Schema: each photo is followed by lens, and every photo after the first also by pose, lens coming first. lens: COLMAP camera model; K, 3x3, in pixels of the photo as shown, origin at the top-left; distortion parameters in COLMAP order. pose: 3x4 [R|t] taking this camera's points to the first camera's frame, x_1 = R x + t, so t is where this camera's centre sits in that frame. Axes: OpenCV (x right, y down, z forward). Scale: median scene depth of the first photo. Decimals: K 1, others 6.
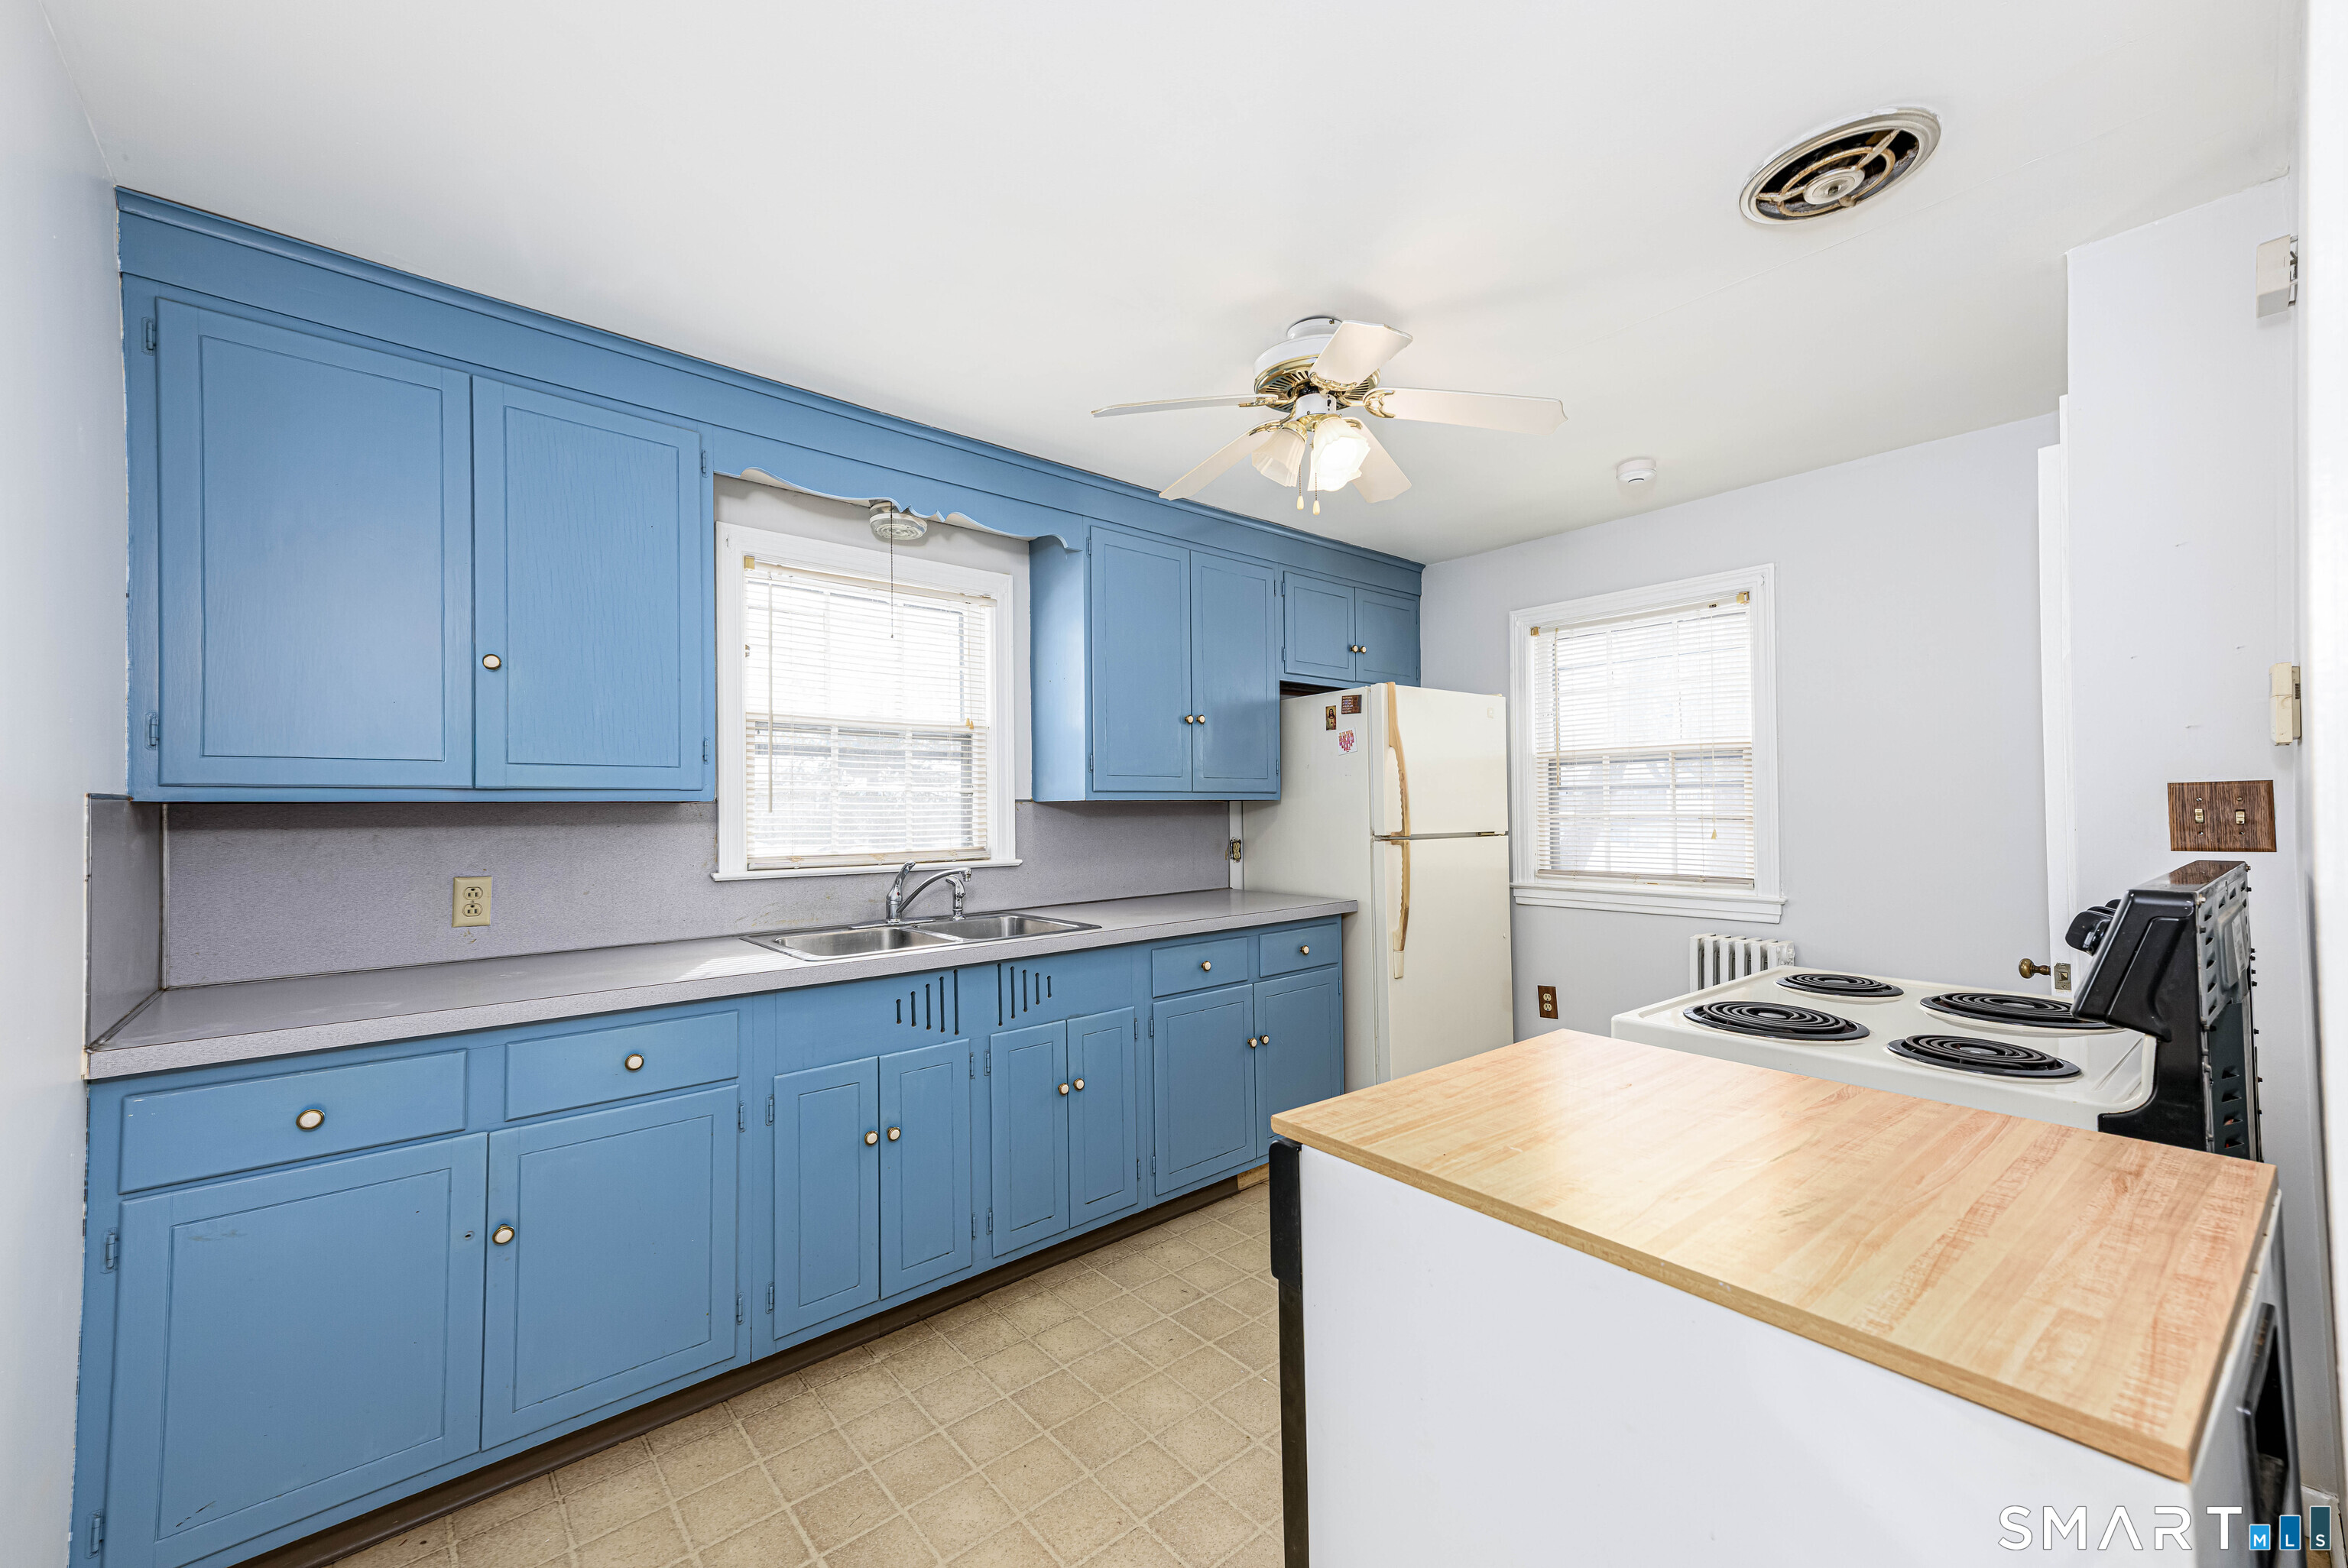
lens RADIAL K [[918.8, 0, 1162.3], [0, 918.8, 794.1], [0, 0, 1]] dist [0.022581, 0.000934]
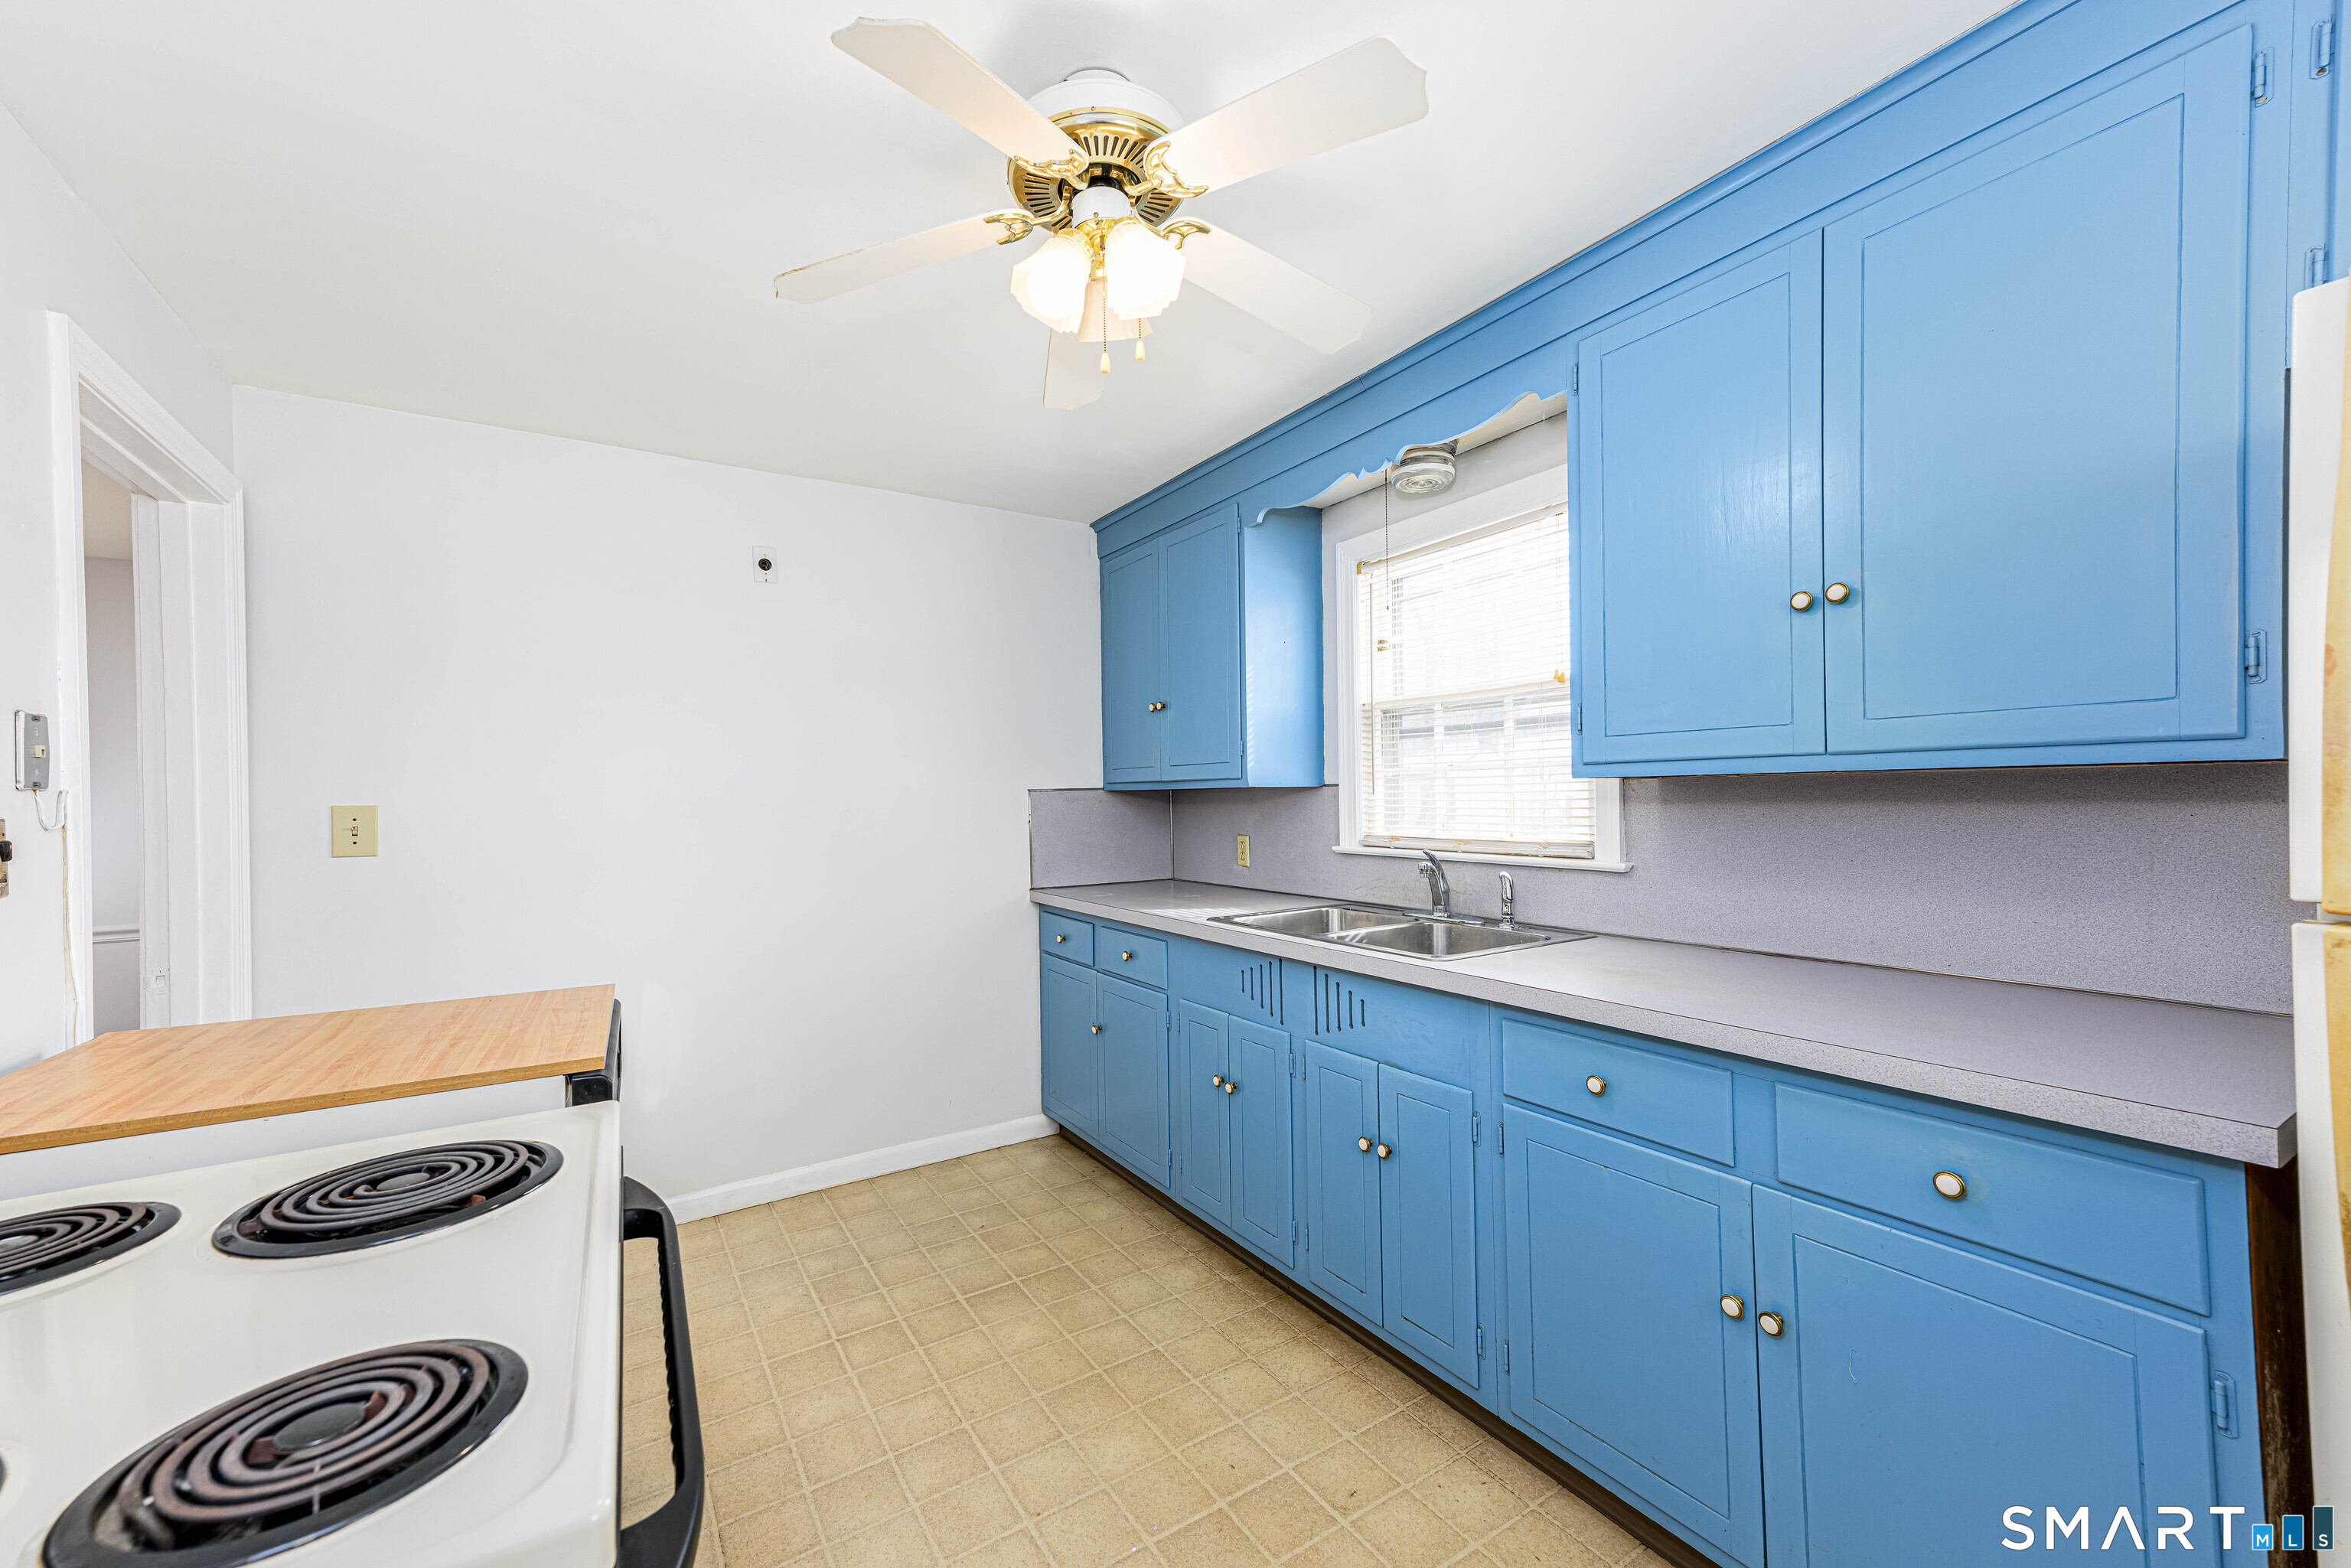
lens RADIAL K [[920.1, 0, 1163.8], [0, 920.1, 794.1], [0, 0, 1]] dist [0.022581, 0.000934]
pose [[-0.143459, 0.013007, -0.989571, 0.569179], [0.037854, 0.999254, 0.007647, 0.001617], [0.988932, -0.036362, -0.143844, 0.763511]]
